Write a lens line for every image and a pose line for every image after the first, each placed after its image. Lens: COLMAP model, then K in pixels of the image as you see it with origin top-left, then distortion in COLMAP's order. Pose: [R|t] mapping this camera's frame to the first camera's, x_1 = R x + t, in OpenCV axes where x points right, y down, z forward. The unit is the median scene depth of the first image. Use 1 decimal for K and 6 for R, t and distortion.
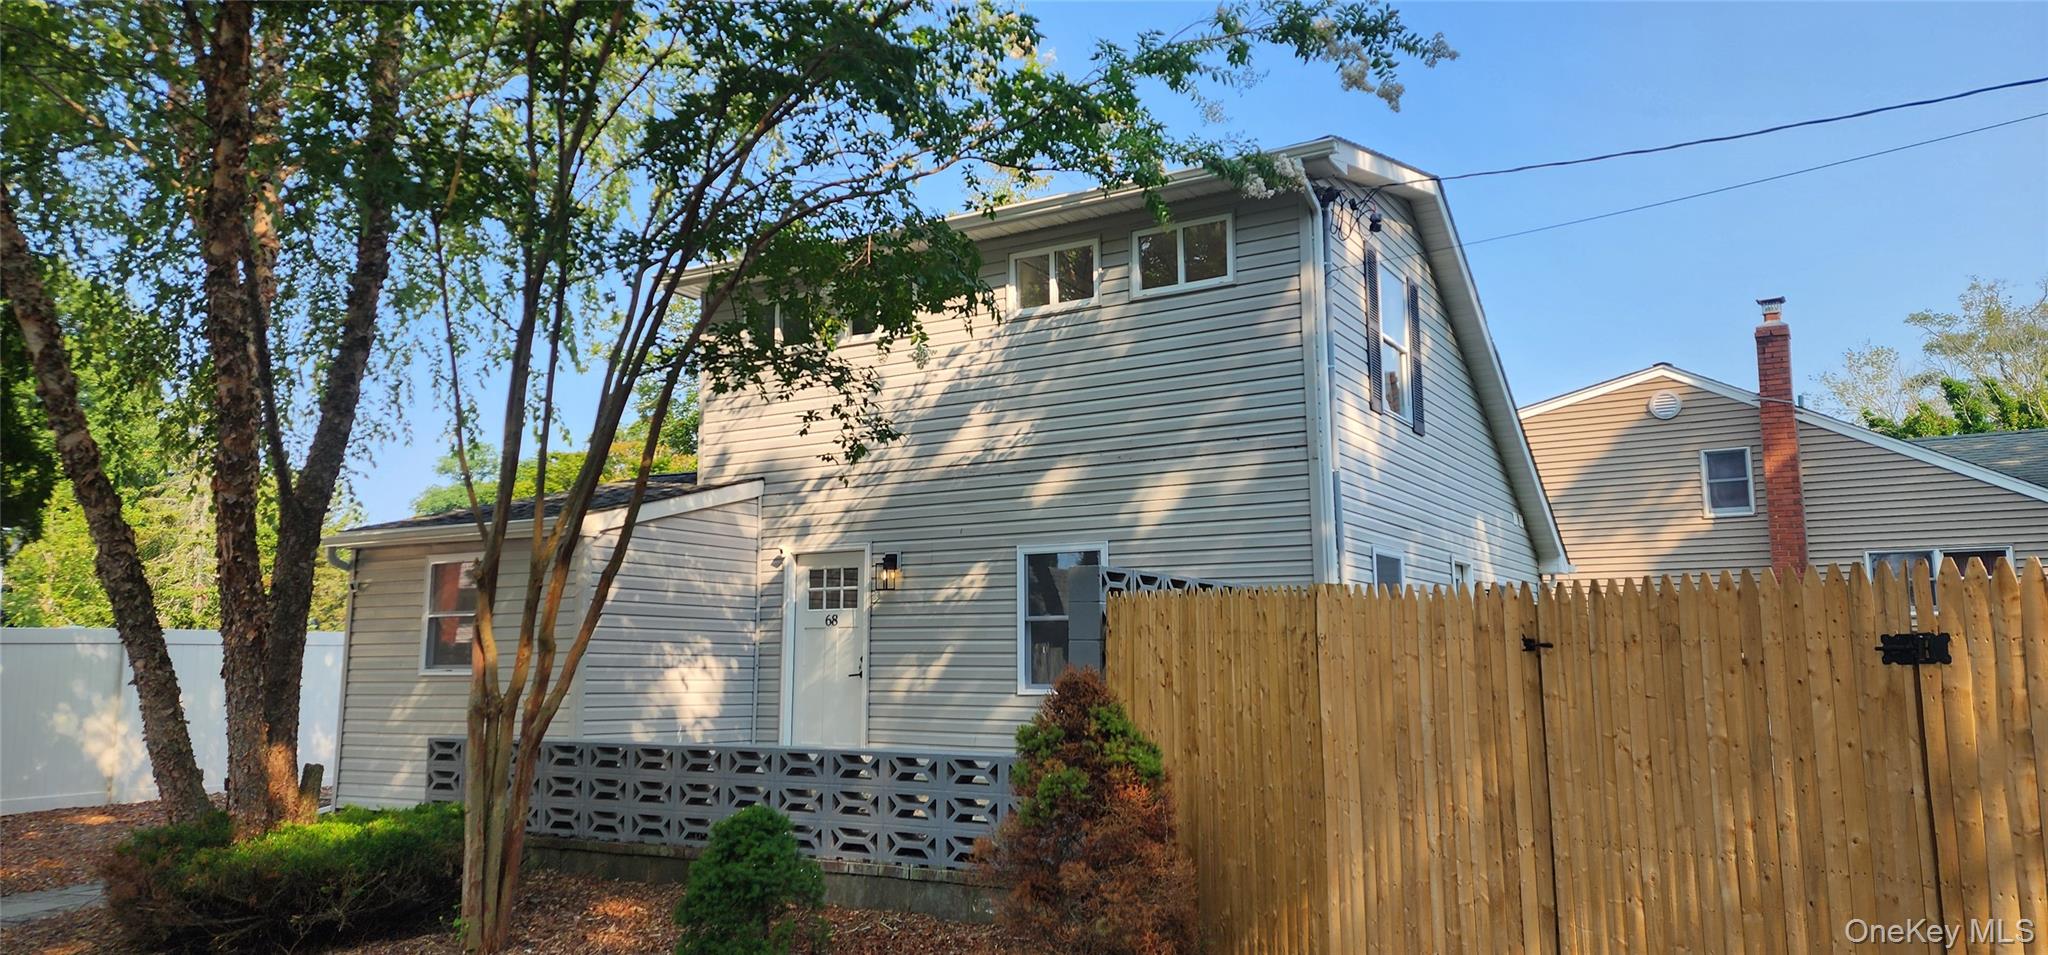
lens RADIAL K [[1329.6, 0, 1023.6], [0, 1329.6, 473.3], [0, 0, 1]] dist [0.197642, -0.304877]
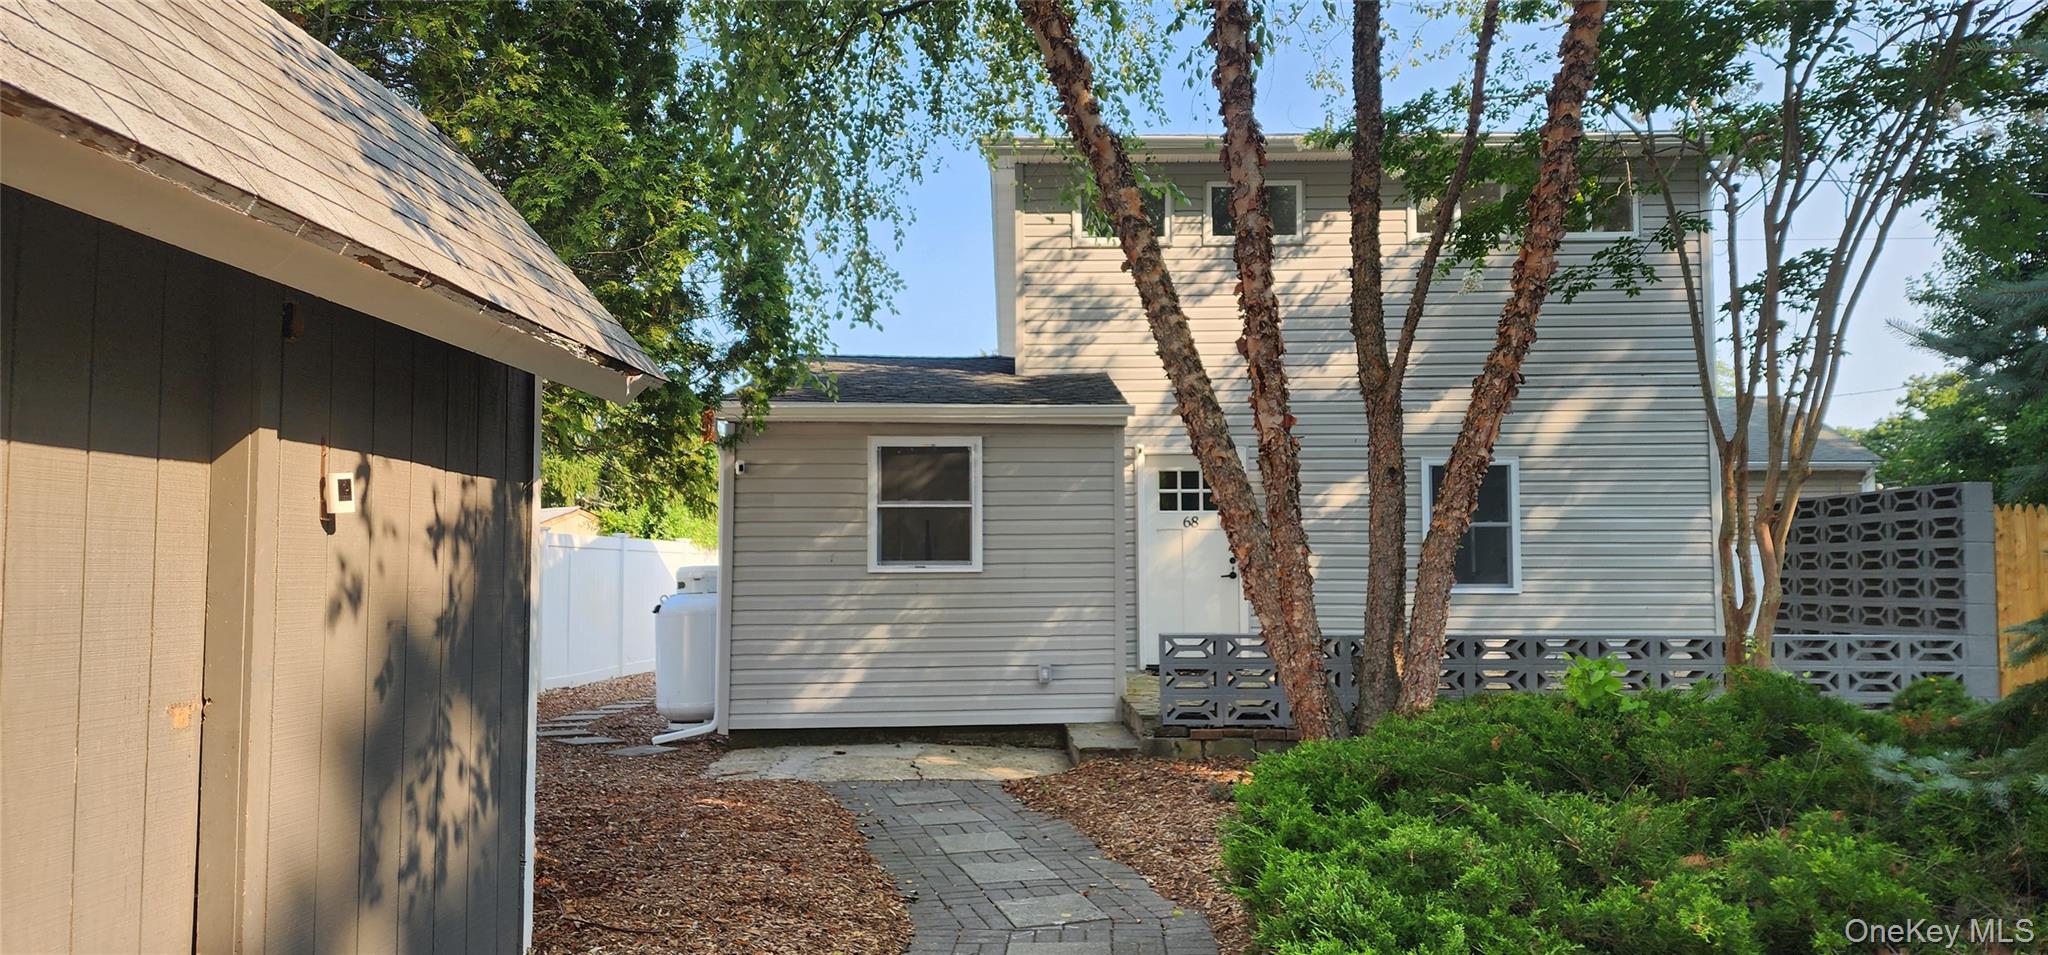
lens RADIAL K [[1329.6, 0, 1023.6], [0, 1329.6, 473.3], [0, 0, 1]] dist [0.197642, -0.304877]
pose [[0.852778, 0.038255, 0.520871, -0.883912], [-0.071427, 0.996486, 0.043755, 0.044266], [-0.517367, -0.074518, 0.852513, 0.248331]]
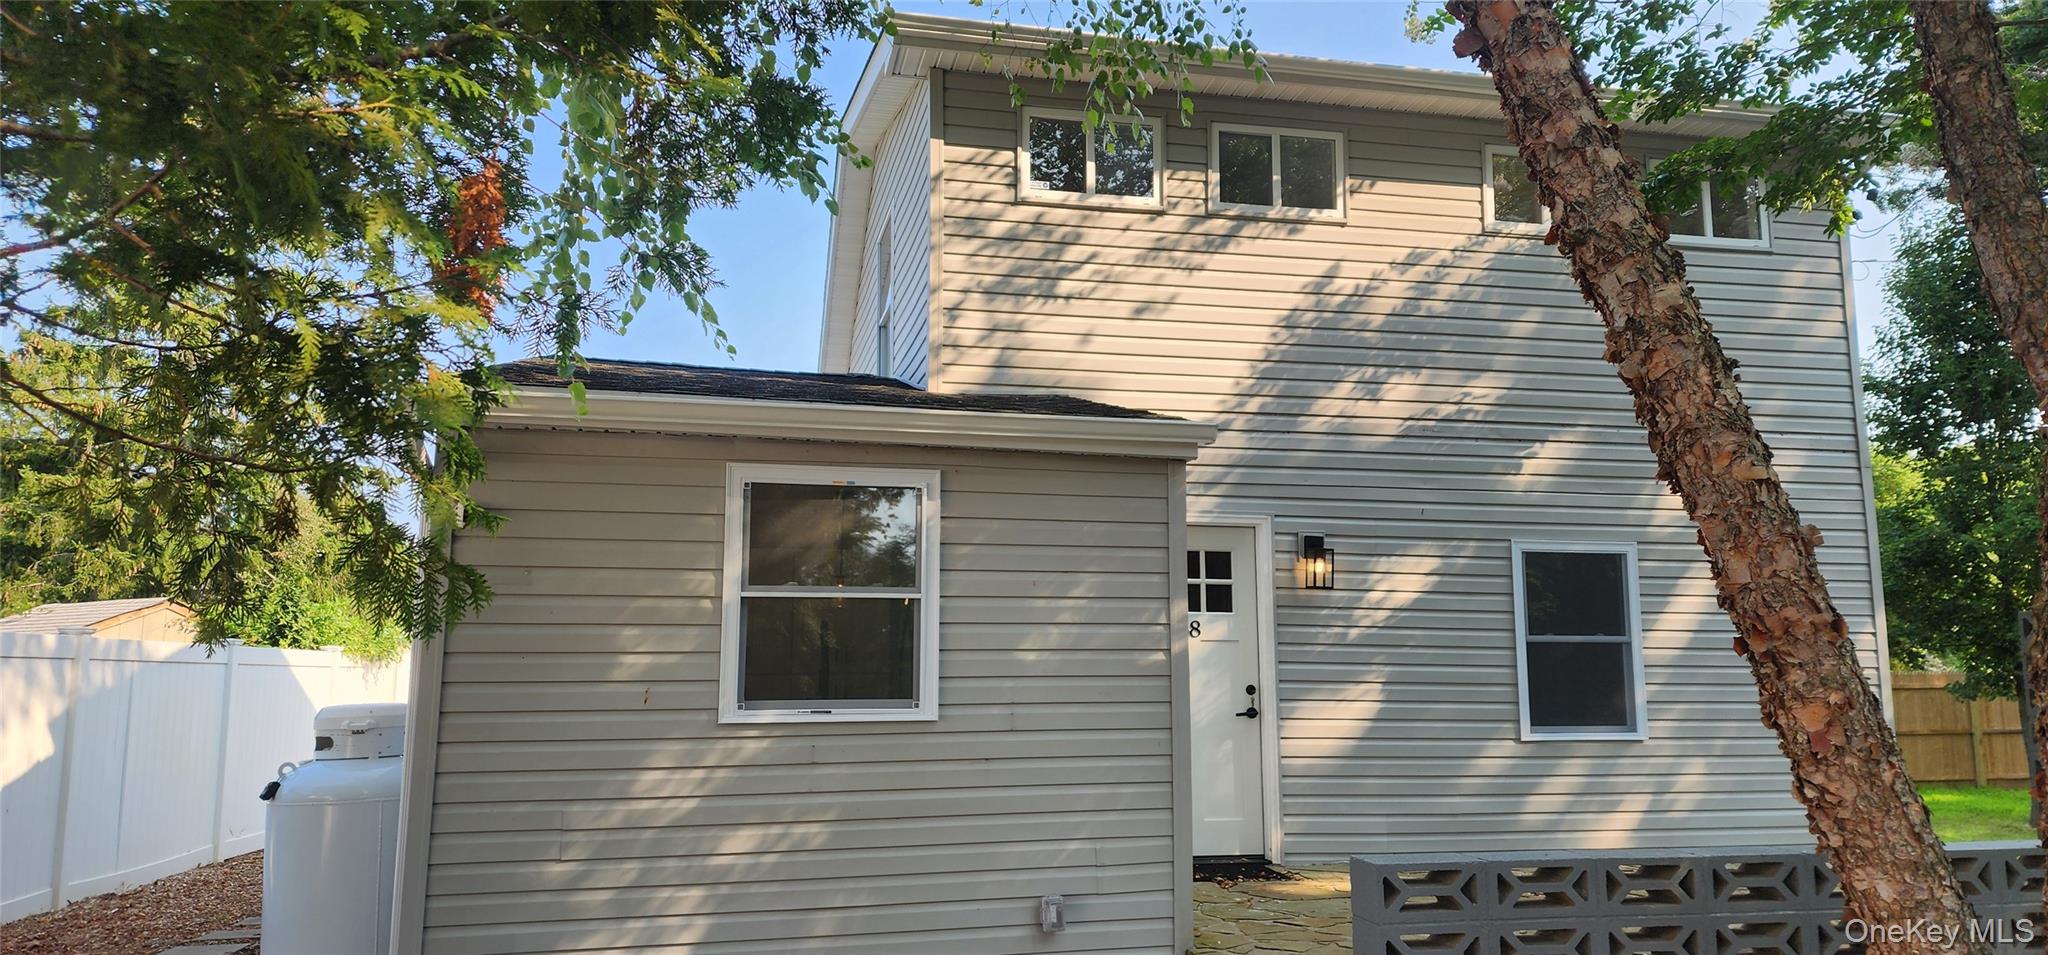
lens RADIAL K [[1345.1, 0, 1011.7], [0, 1345.1, 484.0], [0, 0, 1]] dist [0.072697, -0.000278]
pose [[0.724105, 0.099027, 0.682544, -0.753910], [-0.097247, 0.994411, -0.041105, 0.085859], [-0.682800, -0.036611, 0.729688, 0.670529]]
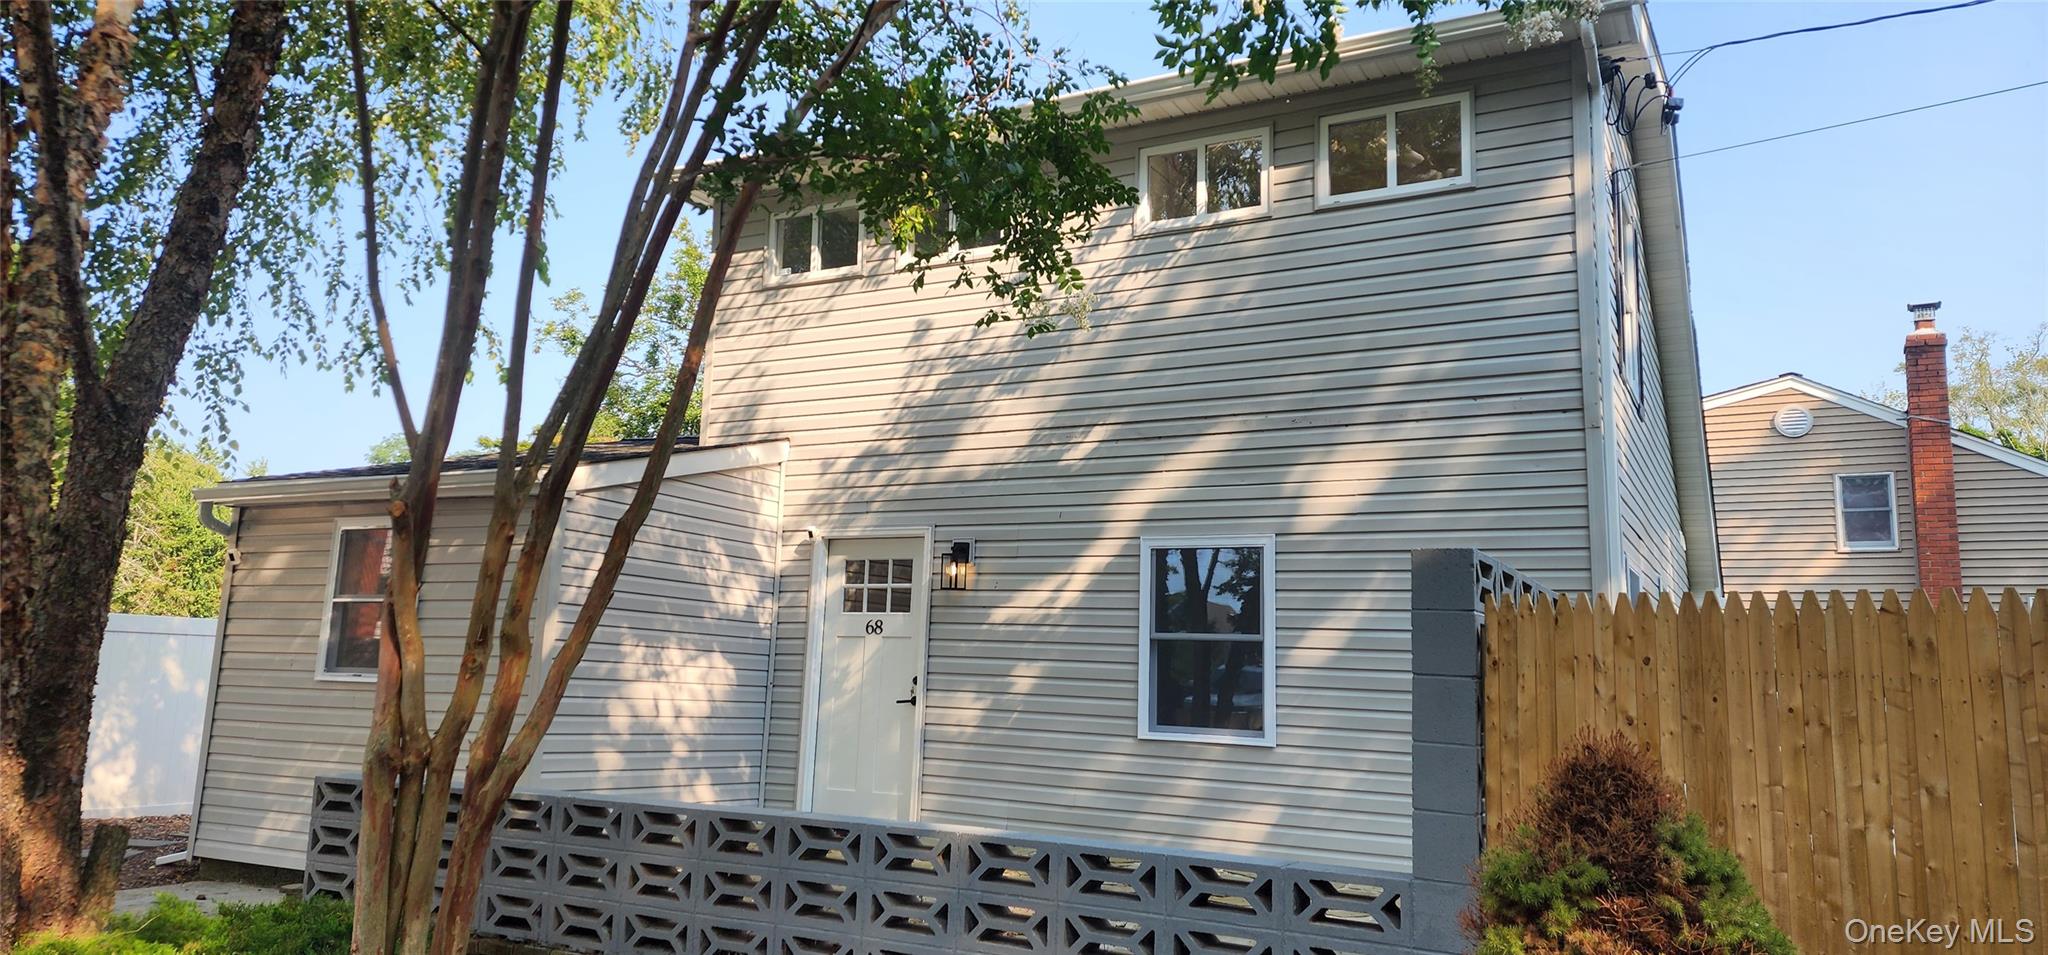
lens RADIAL K [[1341.7, 0, 1028.3], [0, 1341.7, 467.1], [0, 0, 1]] dist [0.145076, -0.157339]
pose [[0.998289, 0.043582, 0.038994, -0.103297], [-0.042850, 0.998893, -0.019421, 0.034557], [-0.039797, 0.017717, 0.999051, 0.265933]]
